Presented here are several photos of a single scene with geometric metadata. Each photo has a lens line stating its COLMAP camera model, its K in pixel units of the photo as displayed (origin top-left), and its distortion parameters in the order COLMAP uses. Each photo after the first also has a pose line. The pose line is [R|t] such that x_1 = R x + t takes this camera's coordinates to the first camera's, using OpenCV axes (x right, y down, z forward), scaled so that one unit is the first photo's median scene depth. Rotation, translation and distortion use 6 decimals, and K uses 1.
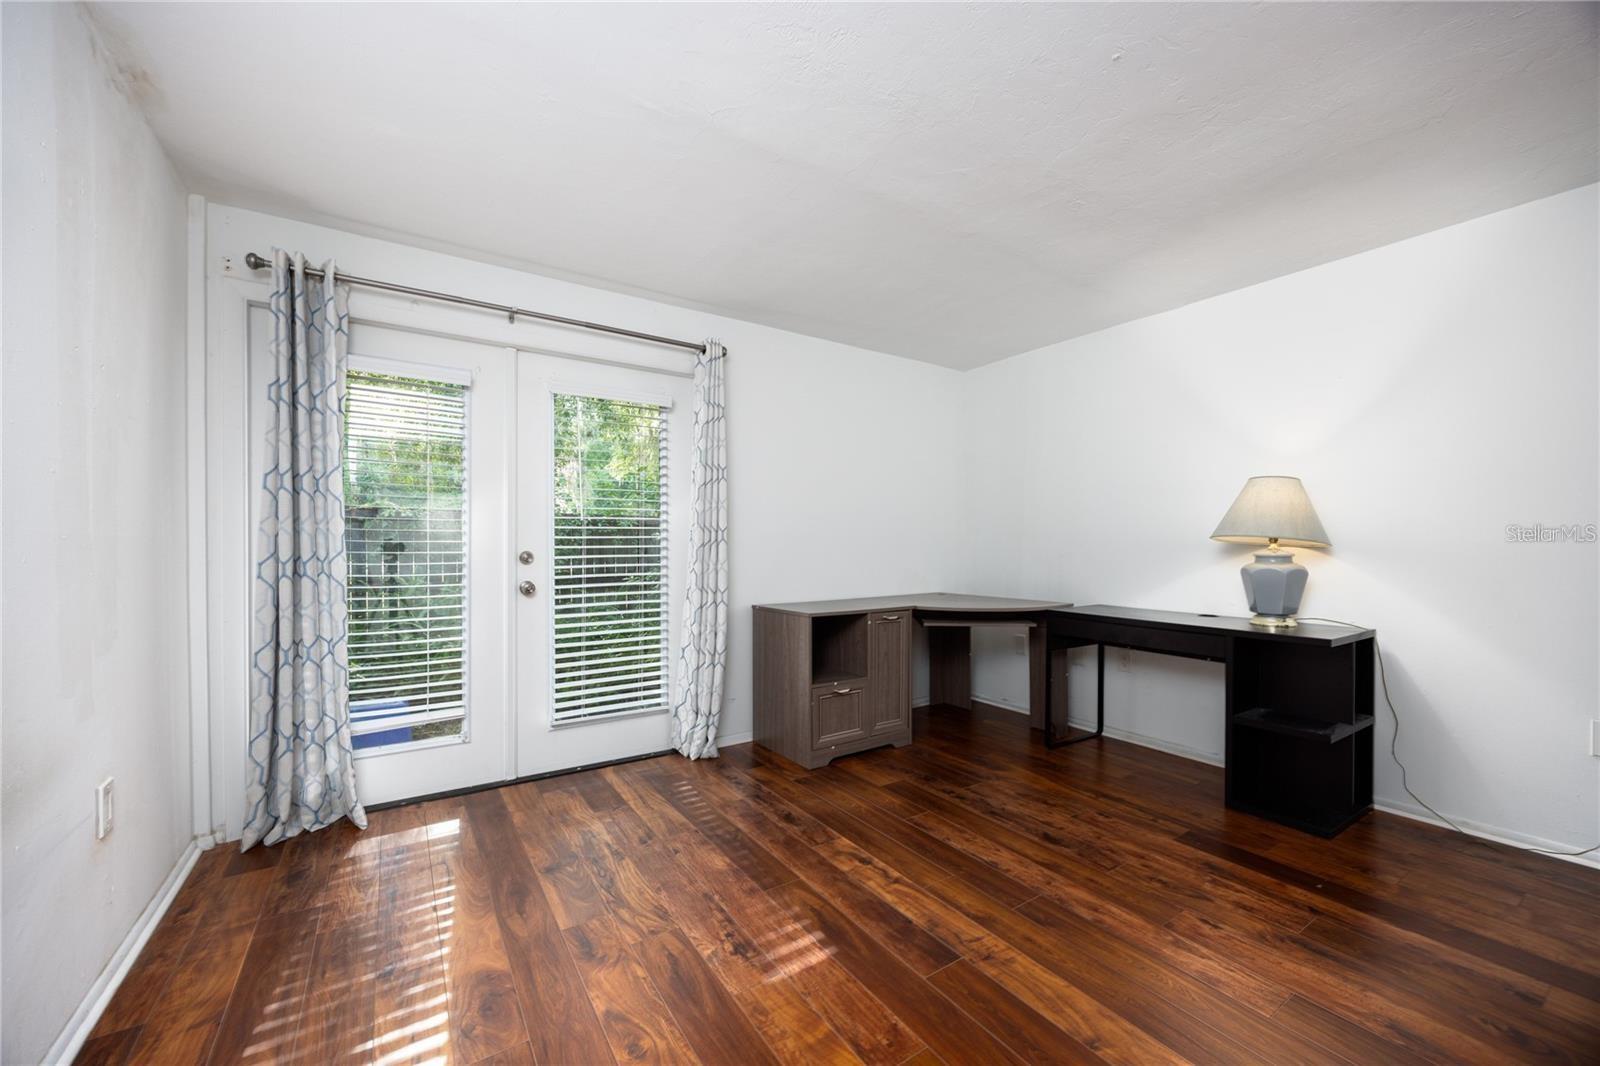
lens RADIAL K [[627.2, 0, 787.8], [0, 627.2, 548.3], [0, 0, 1]] dist [0.006882, 0.000040]
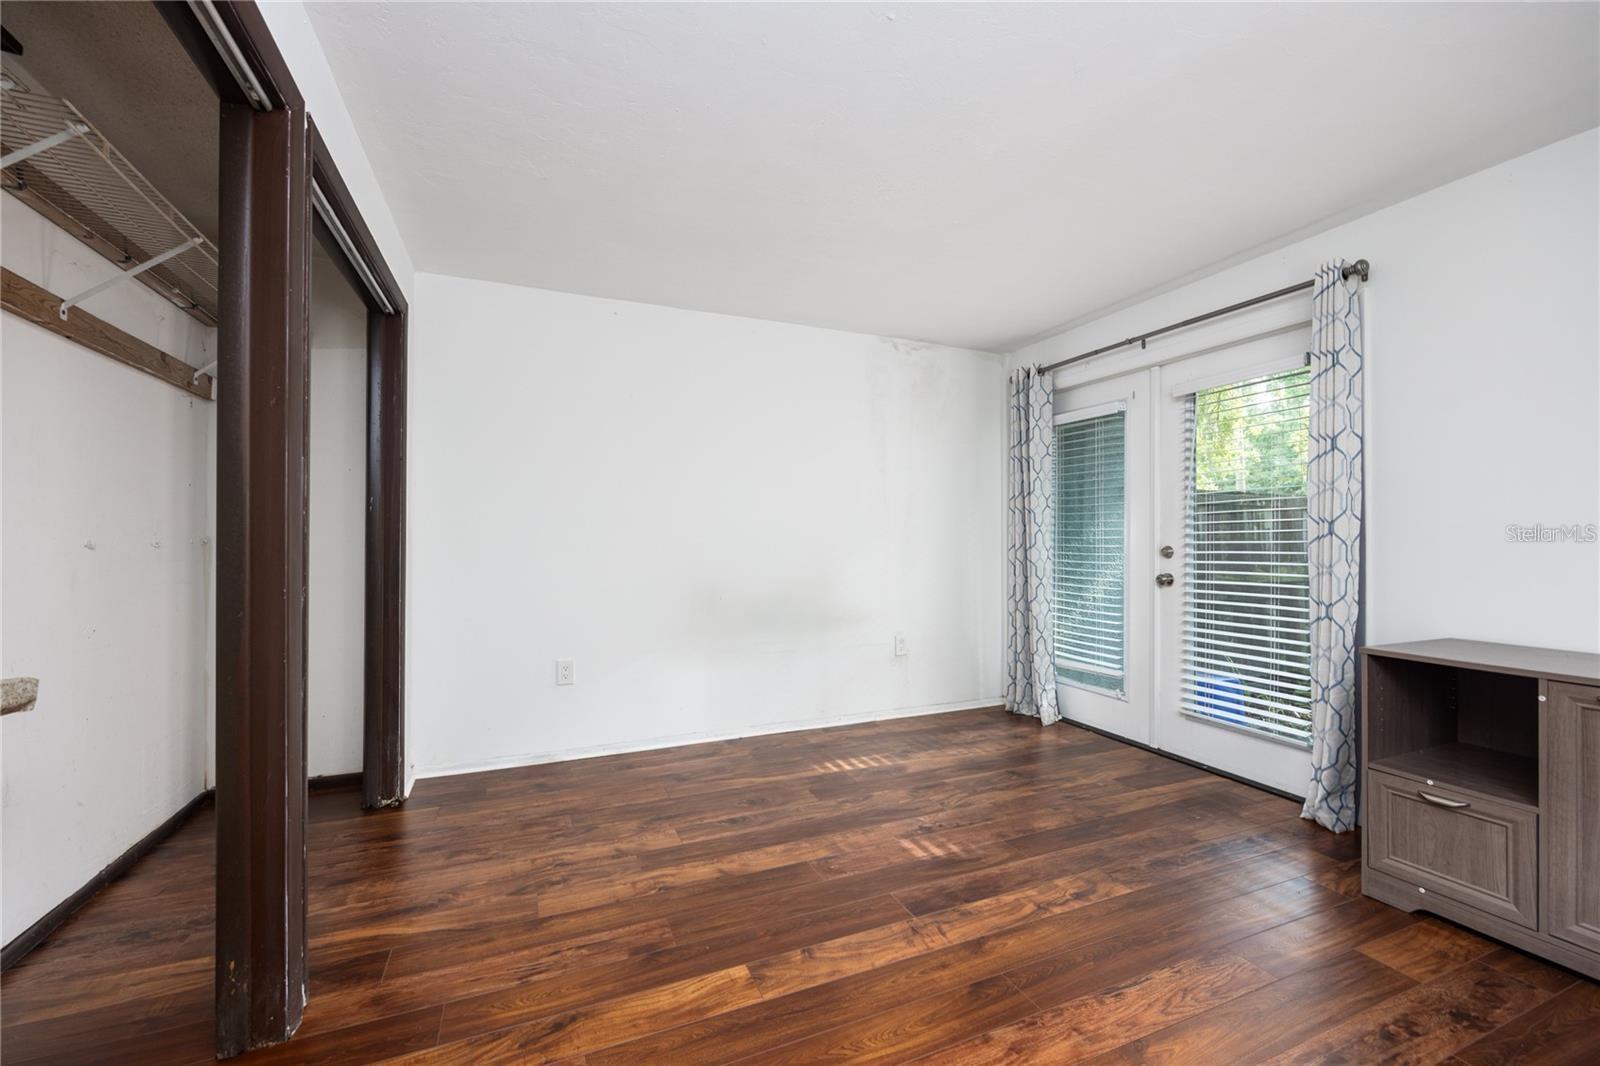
lens RADIAL K [[627.2, 0, 787.8], [0, 627.2, 537.3], [0, 0, 1]] dist [0.006882, 0.000040]
pose [[-0.186569, -0.004629, -0.982431, 1.070485], [-0.009817, 0.999948, -0.002847, -0.001080], [0.982393, 0.009114, -0.186604, 0.755269]]
